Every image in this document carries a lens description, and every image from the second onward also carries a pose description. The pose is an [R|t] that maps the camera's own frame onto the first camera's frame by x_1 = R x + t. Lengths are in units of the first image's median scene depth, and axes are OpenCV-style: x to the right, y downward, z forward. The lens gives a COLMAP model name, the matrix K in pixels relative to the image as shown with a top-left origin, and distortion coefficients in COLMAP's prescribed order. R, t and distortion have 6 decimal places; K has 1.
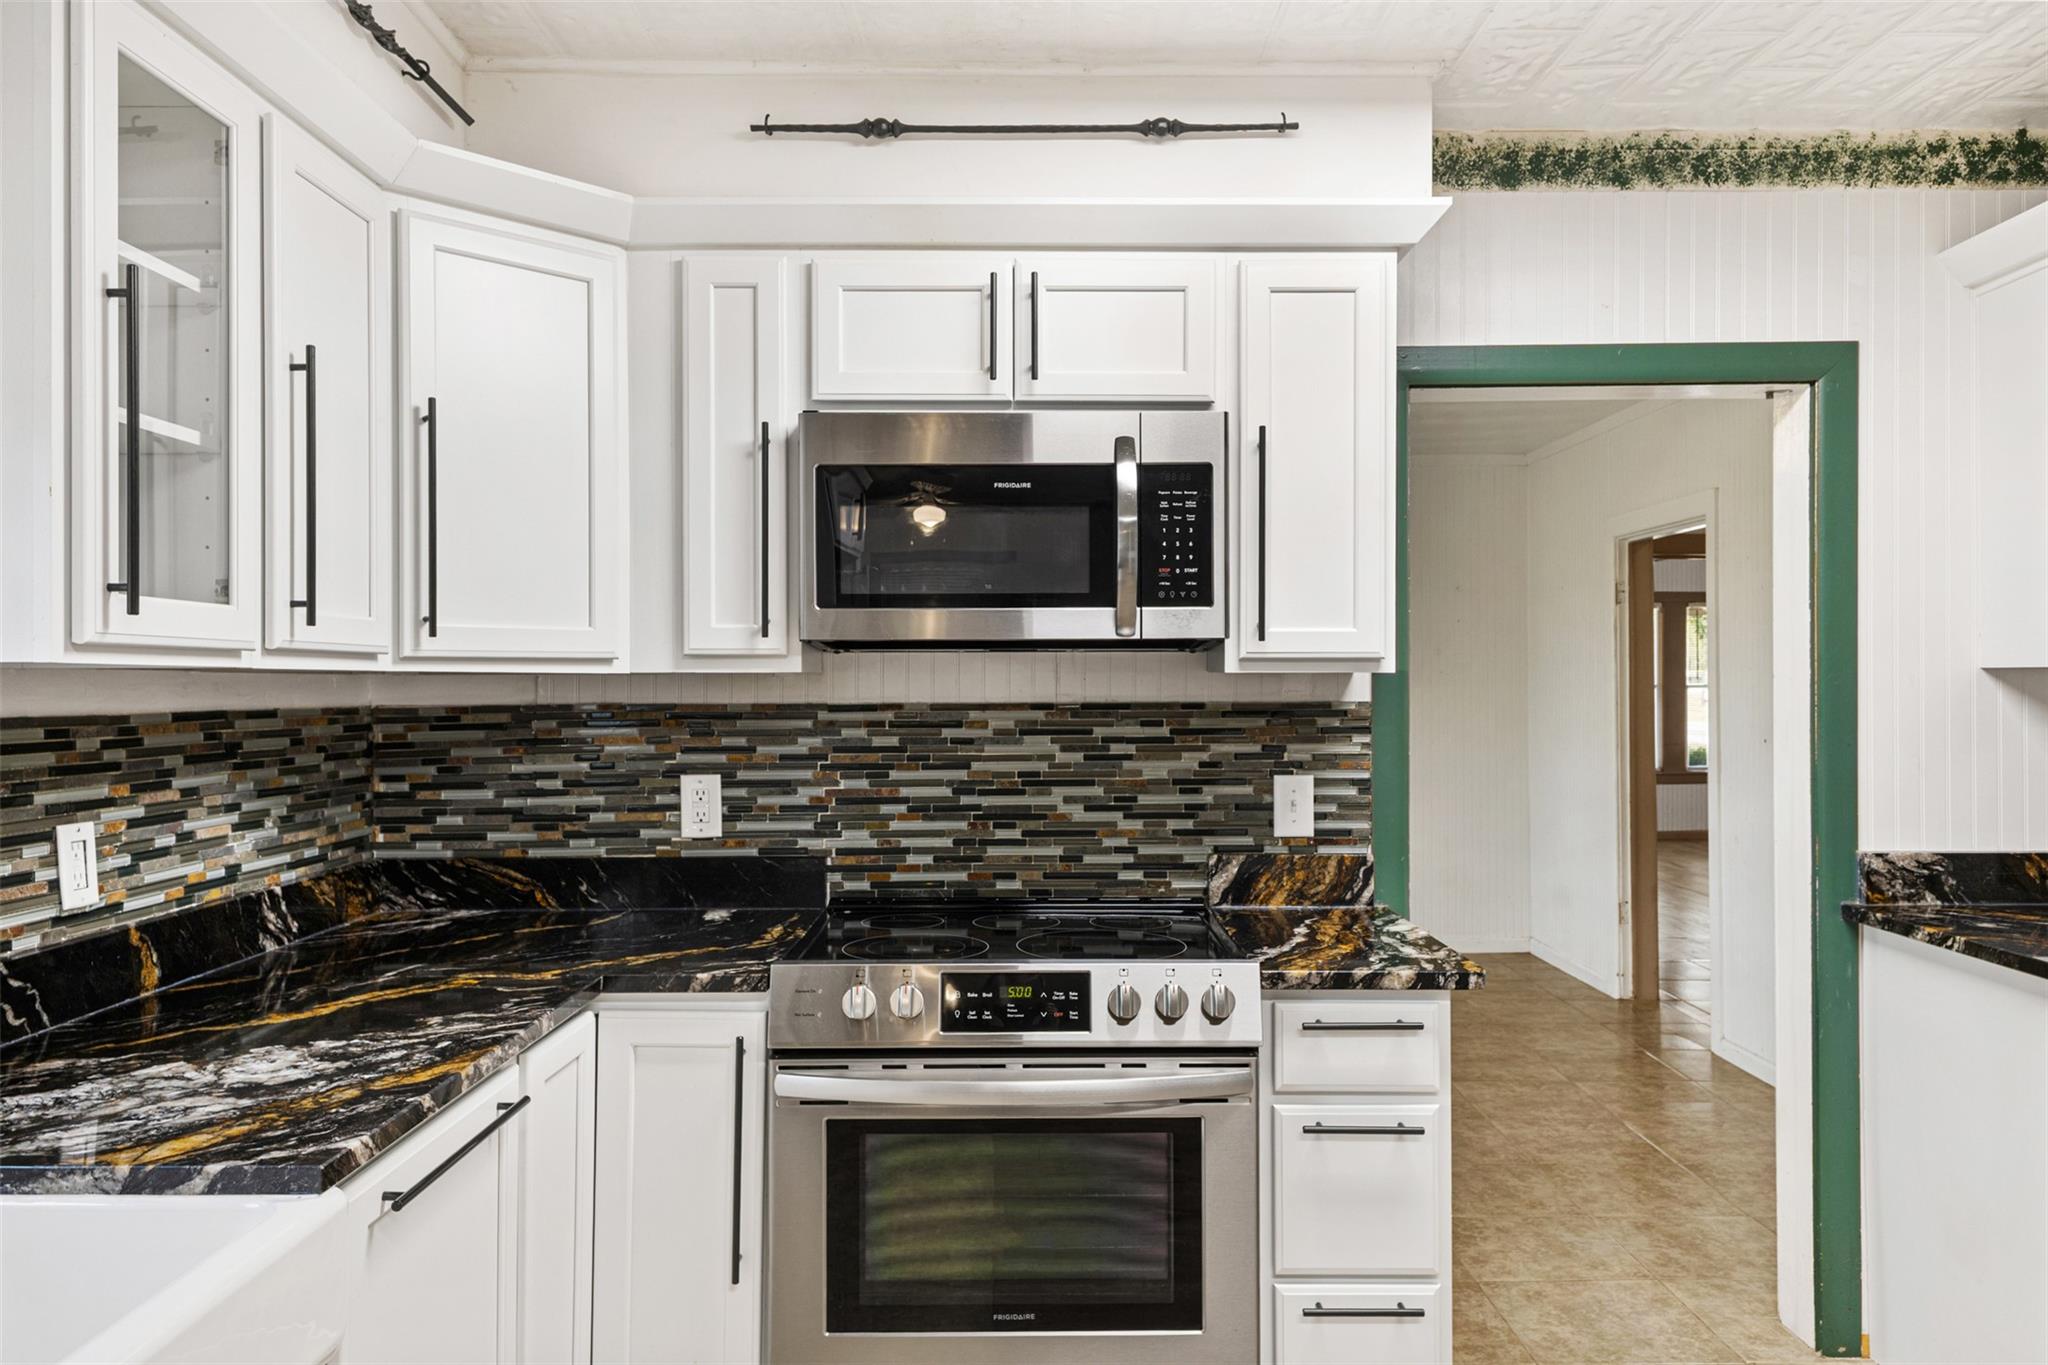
lens RADIAL K [[1429.1, 0, 1024.0], [0, 1429.1, 682.5], [0, 0, 1]] dist [0.030597, -0.006205]
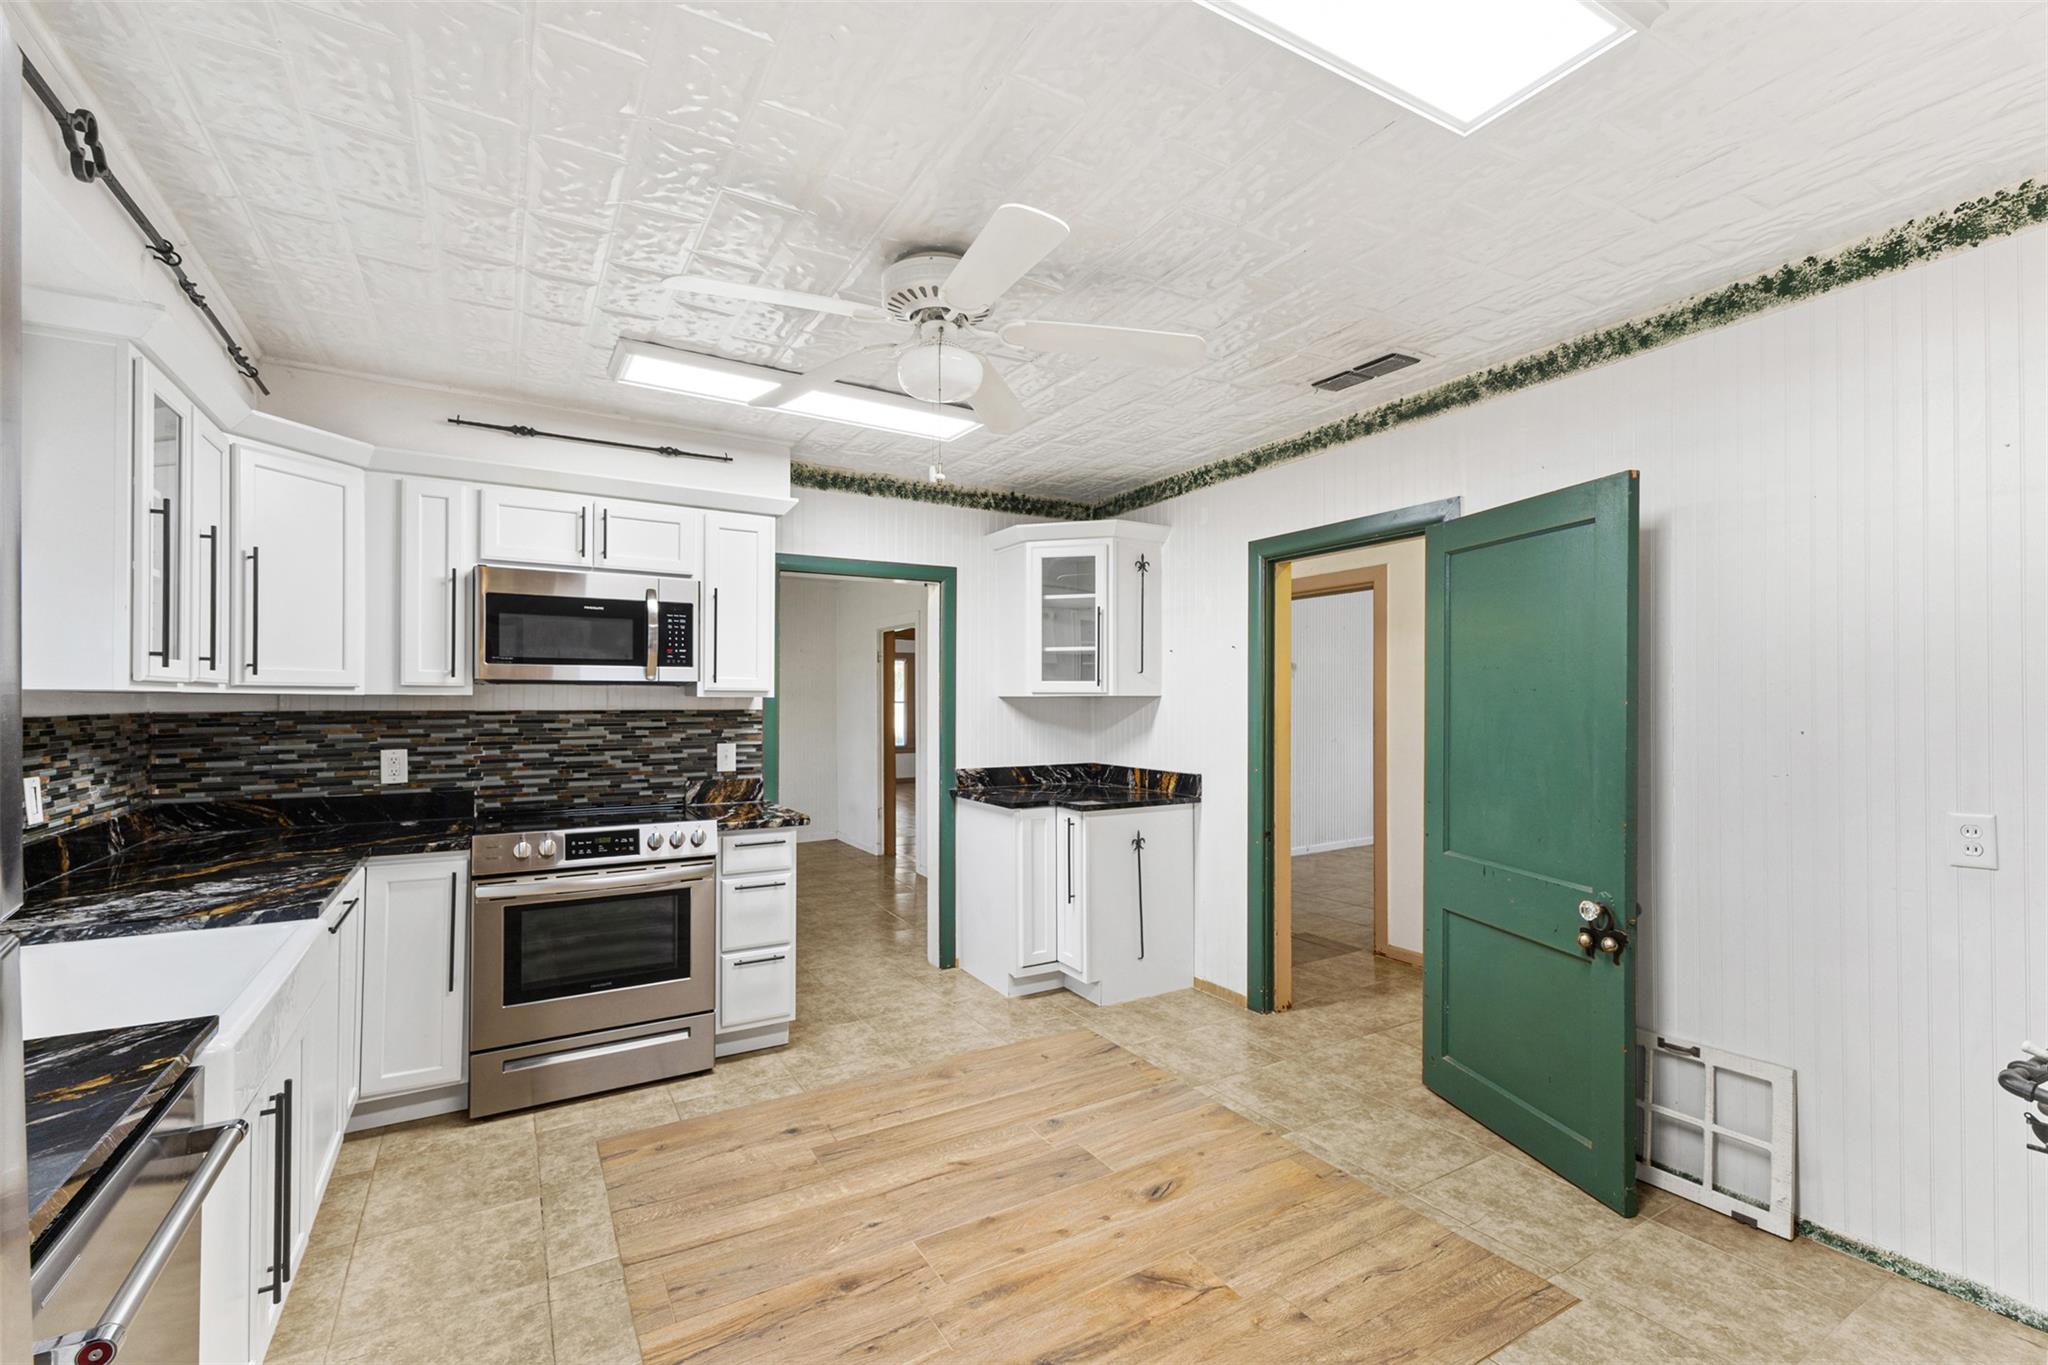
lens RADIAL K [[879.8, 0, 1034.2], [0, 879.8, 702.2], [0, 0, 1]] dist [0.000802, -0.000035]
pose [[0.851742, 0.004444, 0.523943, -0.122773], [-0.006262, 0.999979, 0.001698, -0.003625], [-0.523924, -0.004727, 0.851752, -0.415143]]
